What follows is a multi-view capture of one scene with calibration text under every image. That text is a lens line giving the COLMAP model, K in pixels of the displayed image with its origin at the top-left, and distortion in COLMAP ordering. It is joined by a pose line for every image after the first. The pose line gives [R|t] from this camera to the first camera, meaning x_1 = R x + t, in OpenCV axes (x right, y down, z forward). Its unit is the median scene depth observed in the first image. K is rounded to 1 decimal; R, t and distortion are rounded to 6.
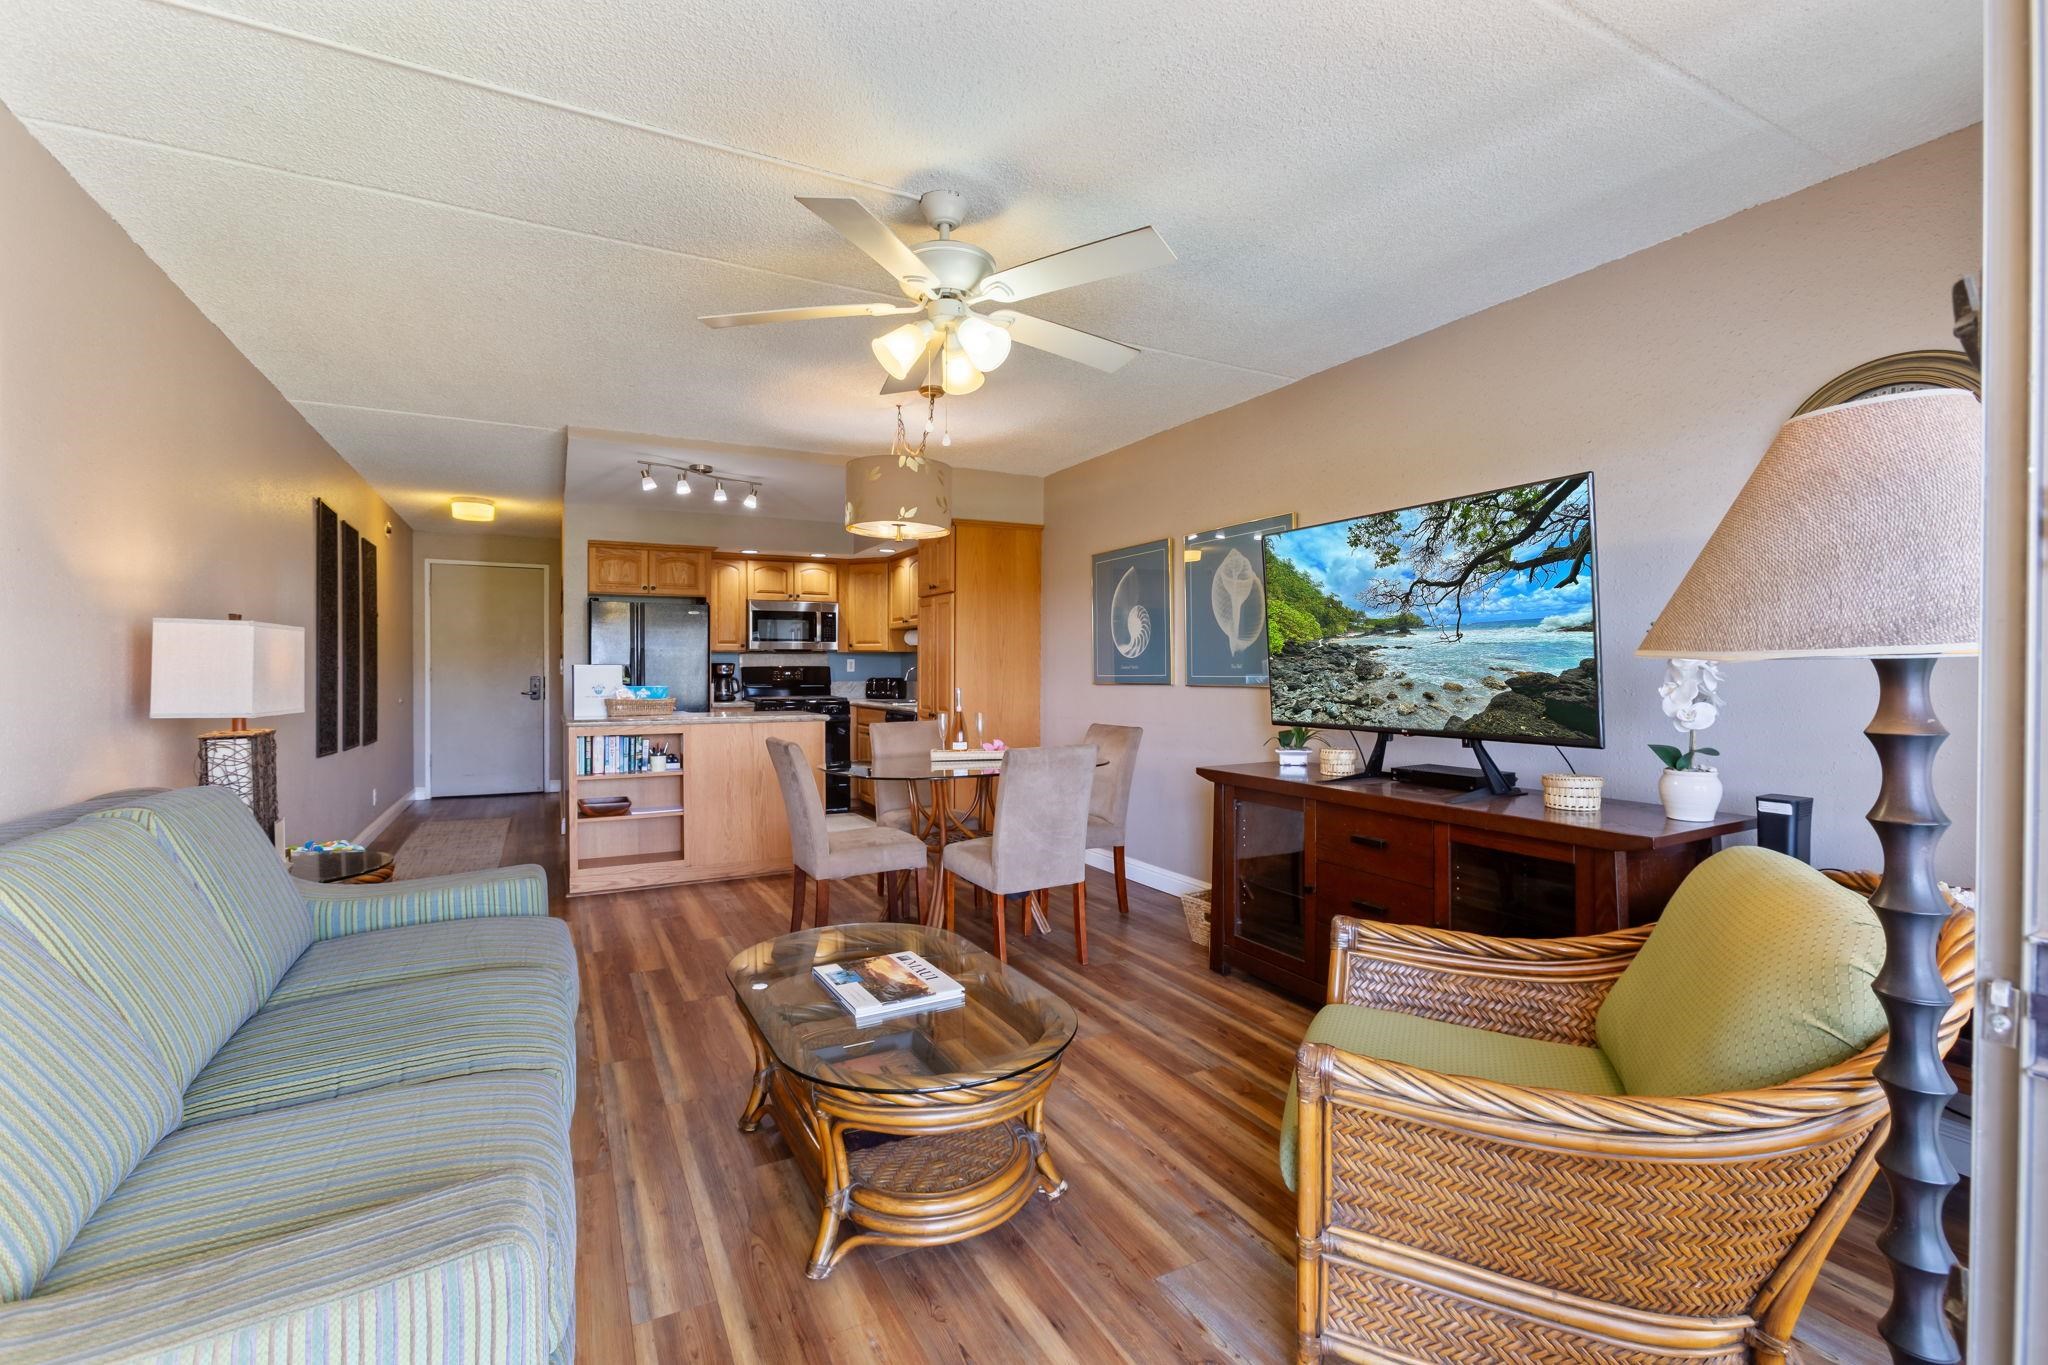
lens RADIAL K [[910.2, 0, 1020.7], [0, 910.2, 675.9], [0, 0, 1]] dist [-0.028287, 0.018499]
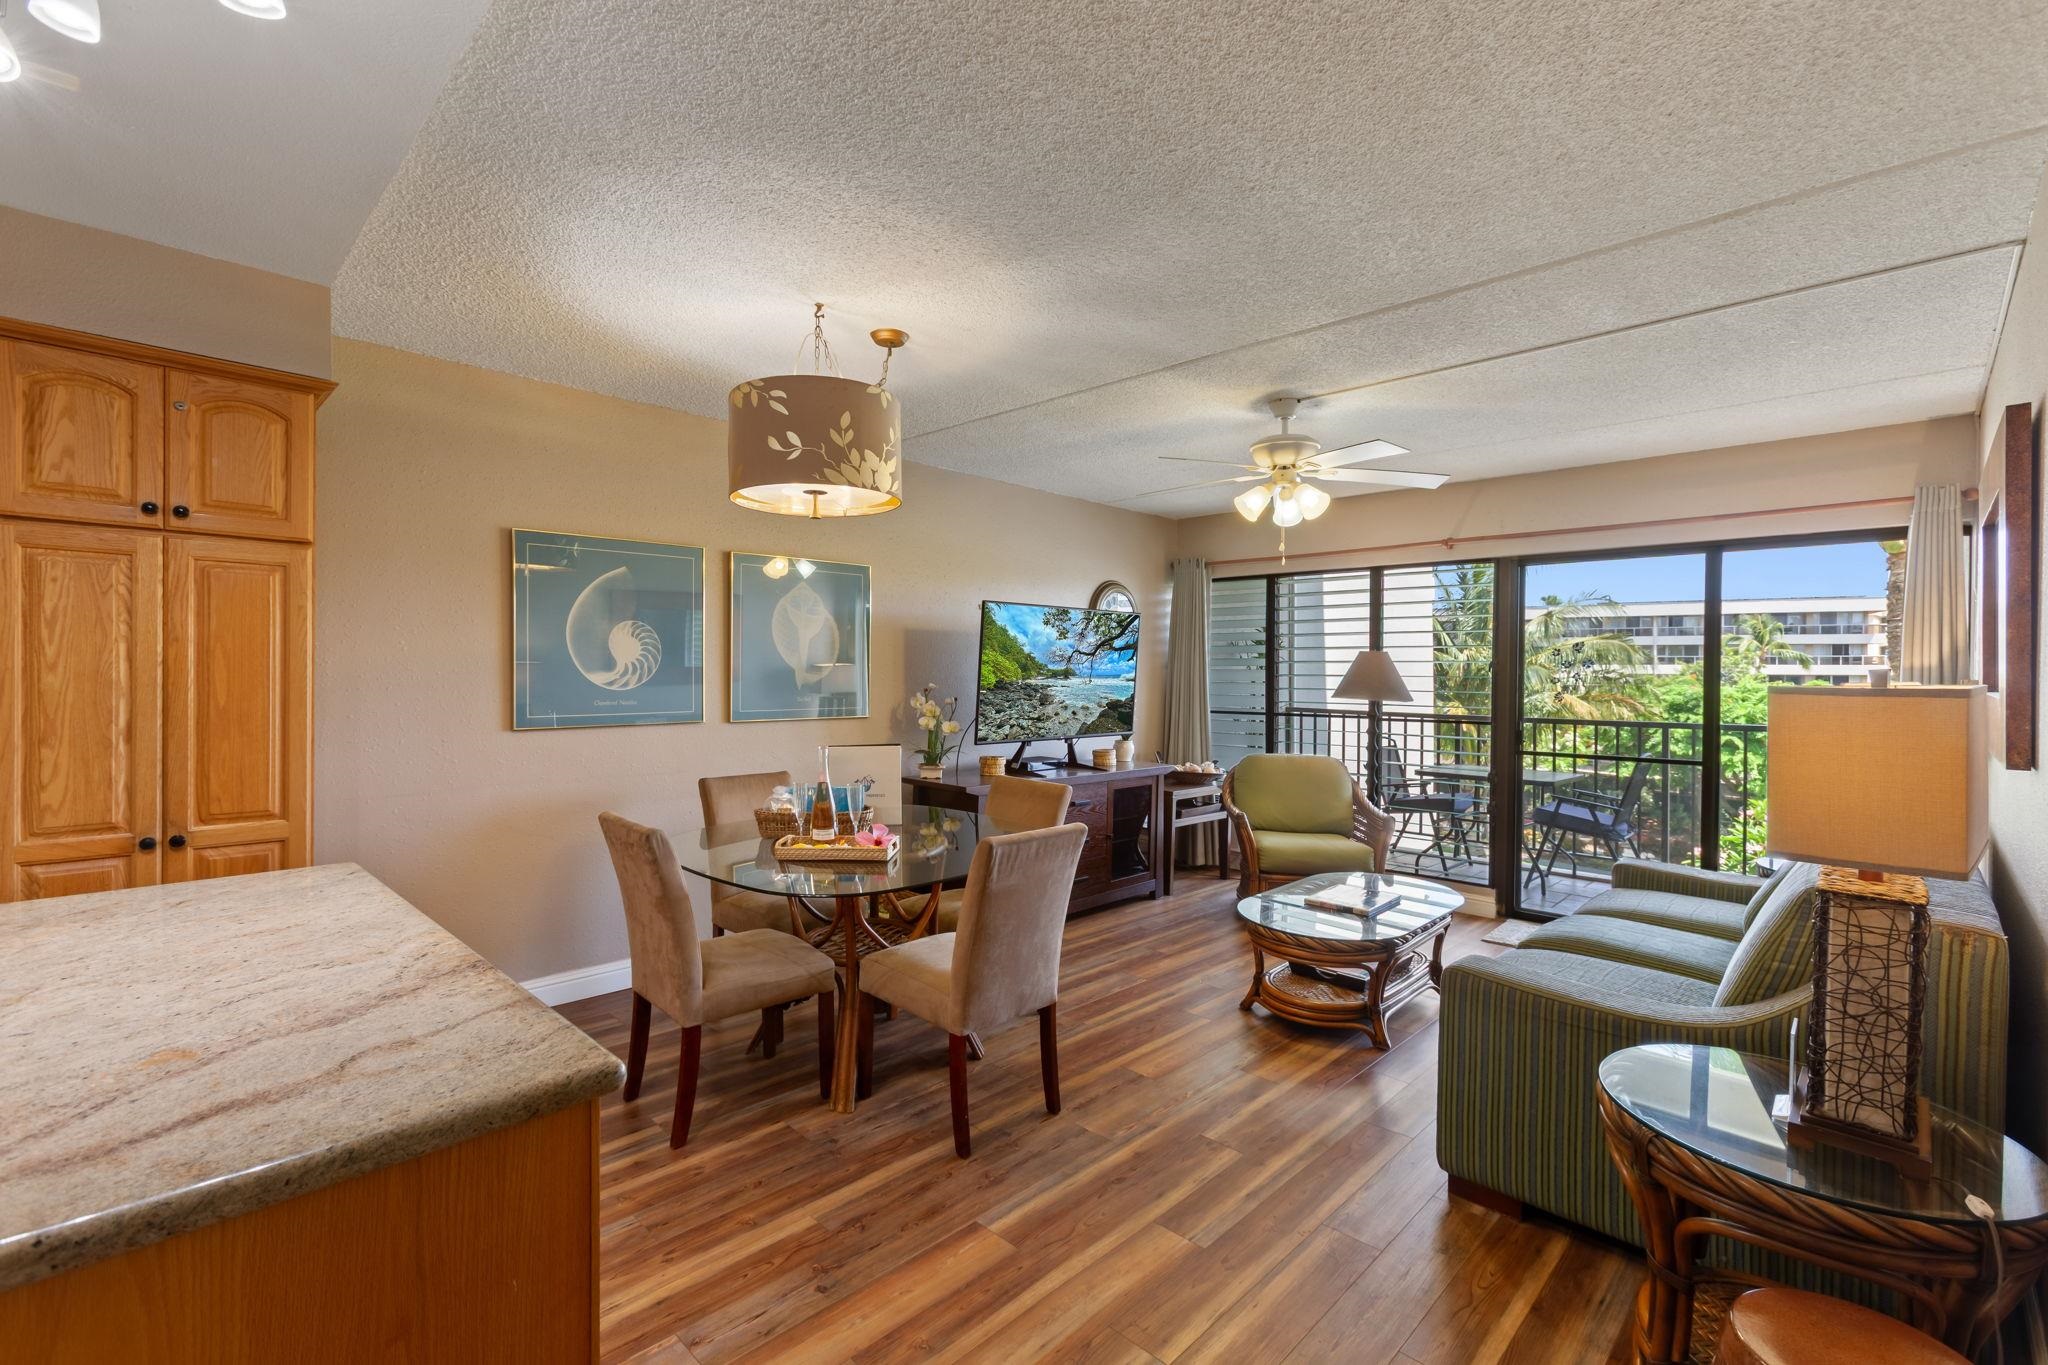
lens RADIAL K [[900.7, 0, 1017.6], [0, 900.7, 683.3], [0, 0, 1]] dist [0.000070, 0.001378]
pose [[-0.304908, -0.011945, 0.952307, -0.680895], [-0.002017, 0.999927, 0.011897, -0.034988], [-0.952380, 0.001707, -0.304910, 0.924947]]
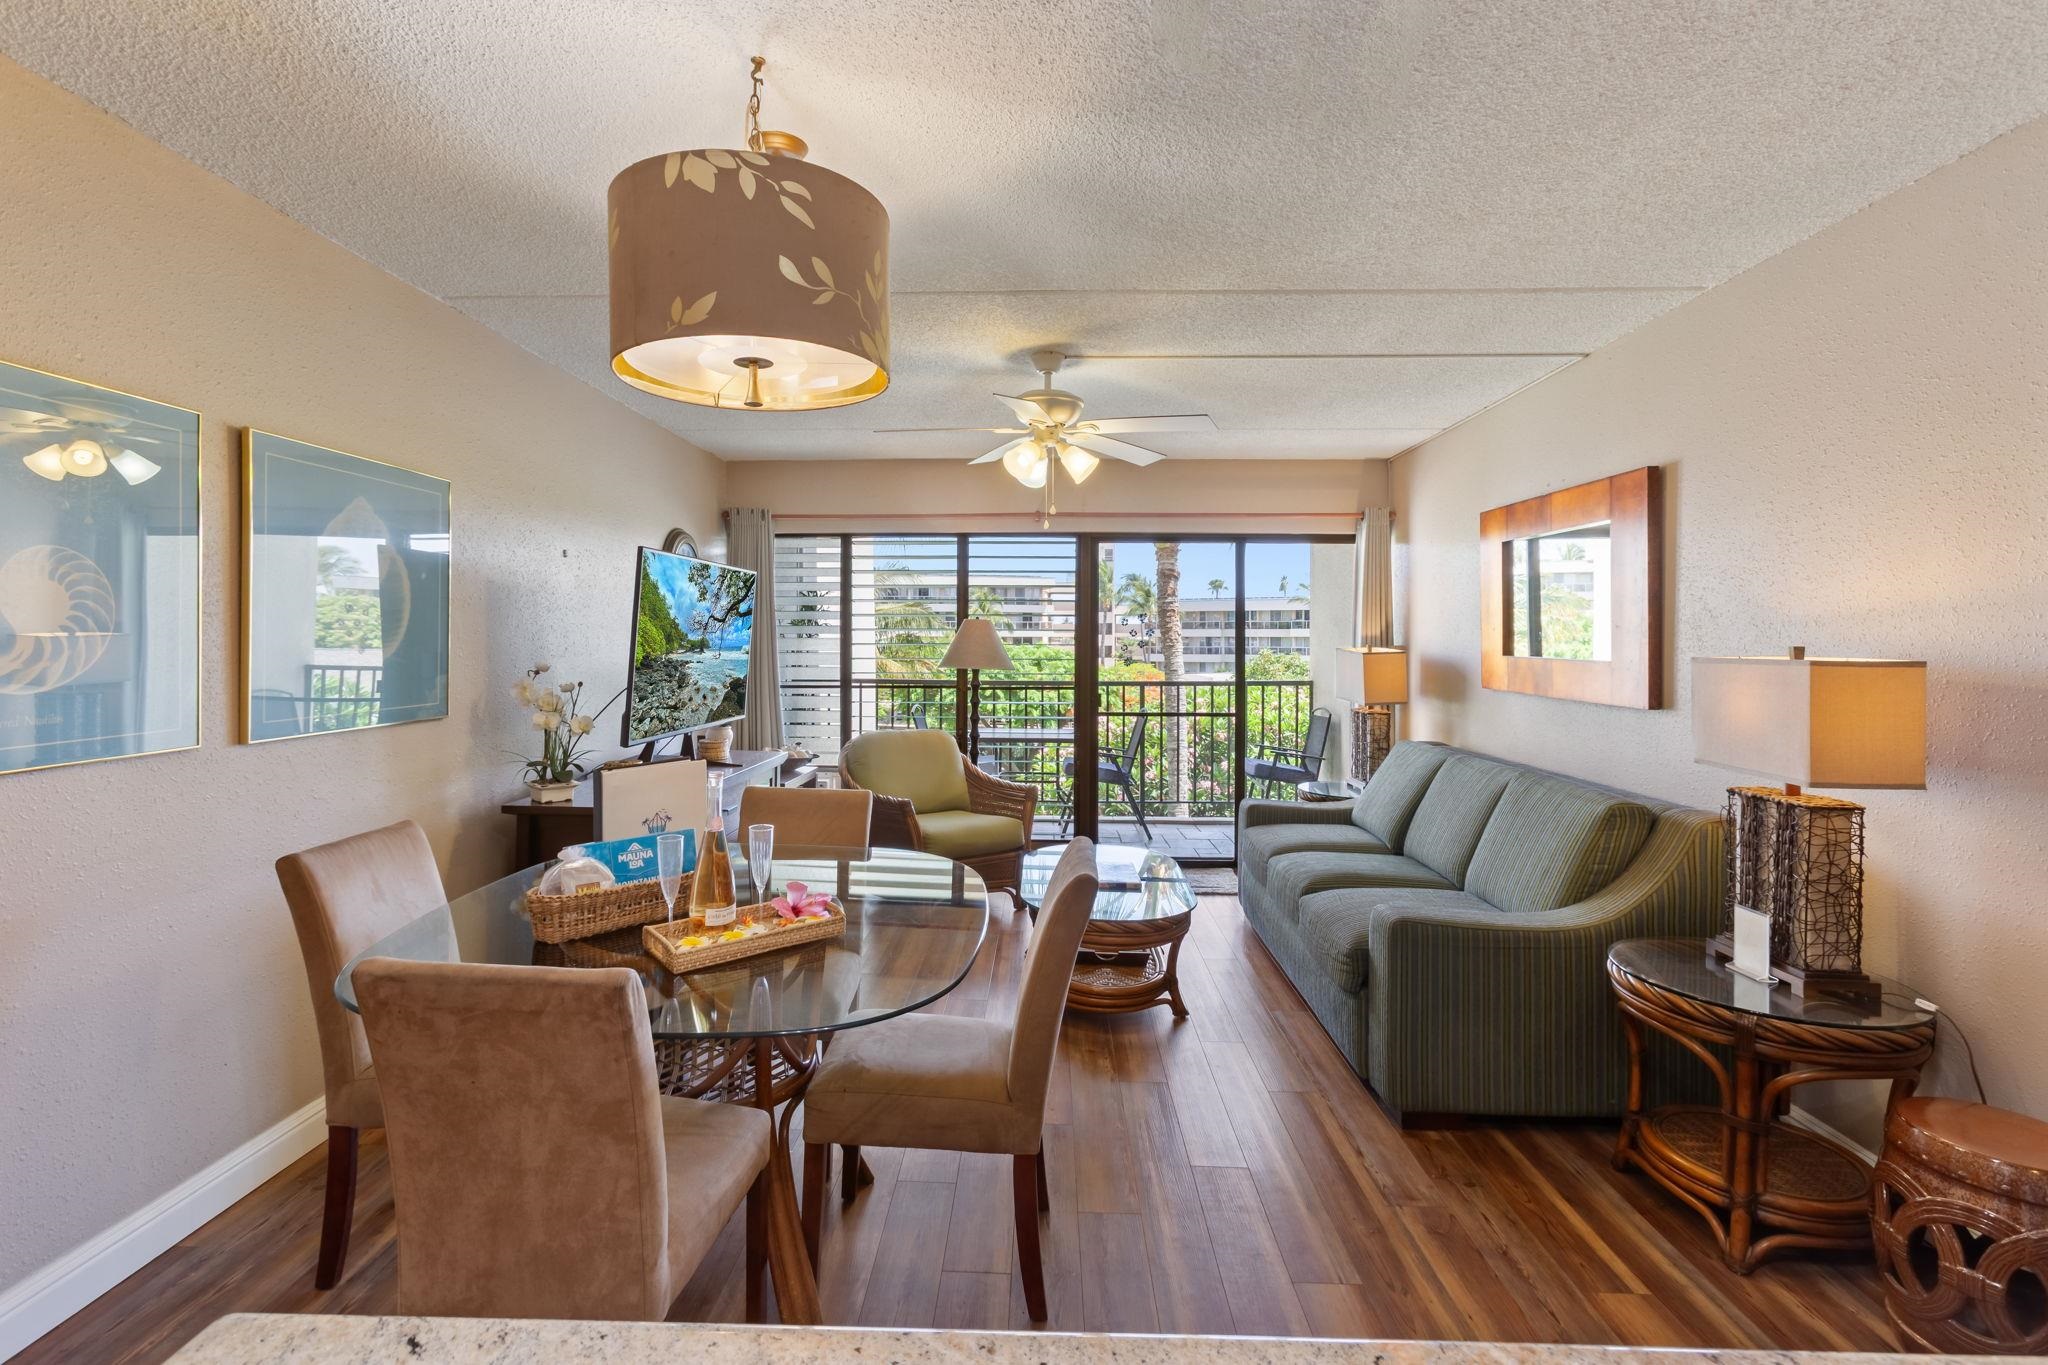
lens RADIAL K [[942.5, 0, 1011.7], [0, 942.5, 640.0], [0, 0, 1]] dist [0.002836, 0.001410]
pose [[-0.867174, -0.001957, 0.498001, -0.379378], [0.000338, 0.999990, 0.004518, -0.041808], [-0.498004, 0.004086, -0.867165, 1.134883]]
